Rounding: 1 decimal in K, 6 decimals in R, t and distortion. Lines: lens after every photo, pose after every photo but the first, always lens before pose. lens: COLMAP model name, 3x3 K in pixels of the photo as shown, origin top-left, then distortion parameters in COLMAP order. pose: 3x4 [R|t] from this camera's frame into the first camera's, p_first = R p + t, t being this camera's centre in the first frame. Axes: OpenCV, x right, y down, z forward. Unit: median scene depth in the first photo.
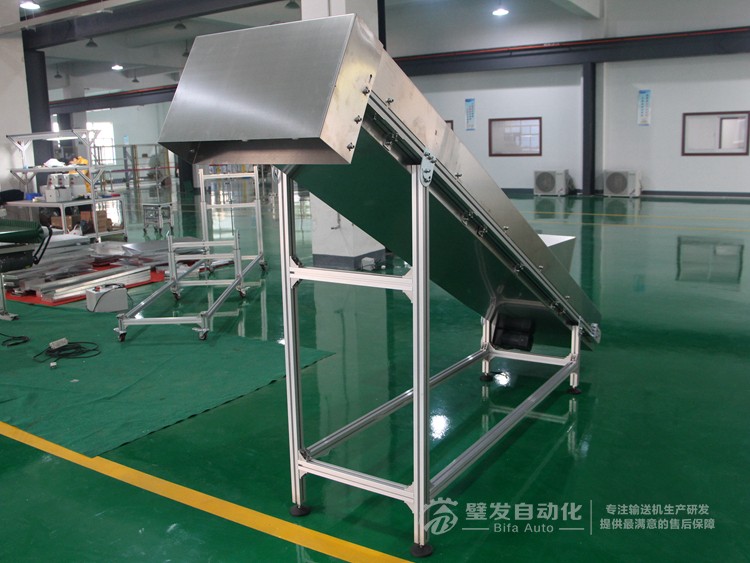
lens RADIAL K [[704.9, 0, 380.7], [0, 704.9, 278.7], [0, 0, 1]] dist [-0.185801, 0.177607]
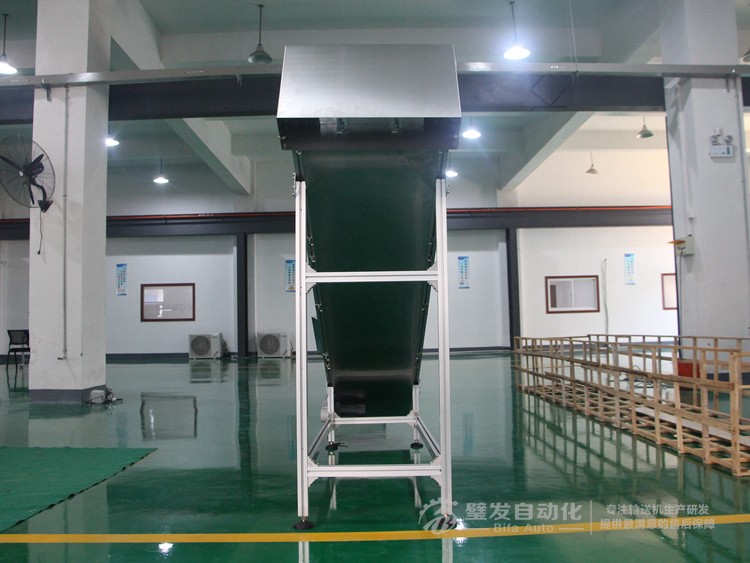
lens RADIAL K [[704.9, 0, 380.7], [0, 704.9, 278.7], [0, 0, 1]] dist [-0.185801, 0.177607]
pose [[0.843534, 0.049064, 0.534831, -0.246755], [0.097659, 0.965205, -0.242573, 0.107642], [-0.528123, 0.256849, 0.809392, 0.028660]]
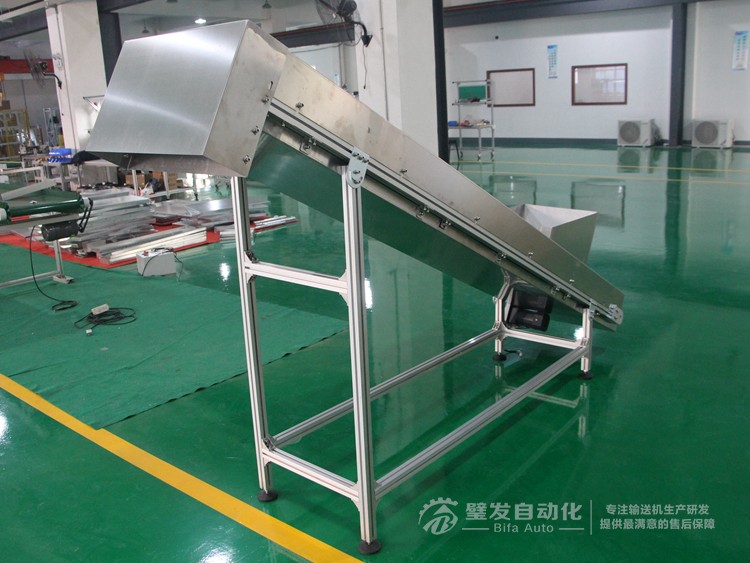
lens RADIAL K [[704.9, 0, 380.7], [0, 704.9, 278.7], [0, 0, 1]] dist [-0.185801, 0.177607]
pose [[0.990378, 0.013660, -0.137711, 0.081472], [-0.002886, 0.996939, 0.078132, -0.029037], [0.138357, -0.076983, 0.987386, 0.015303]]
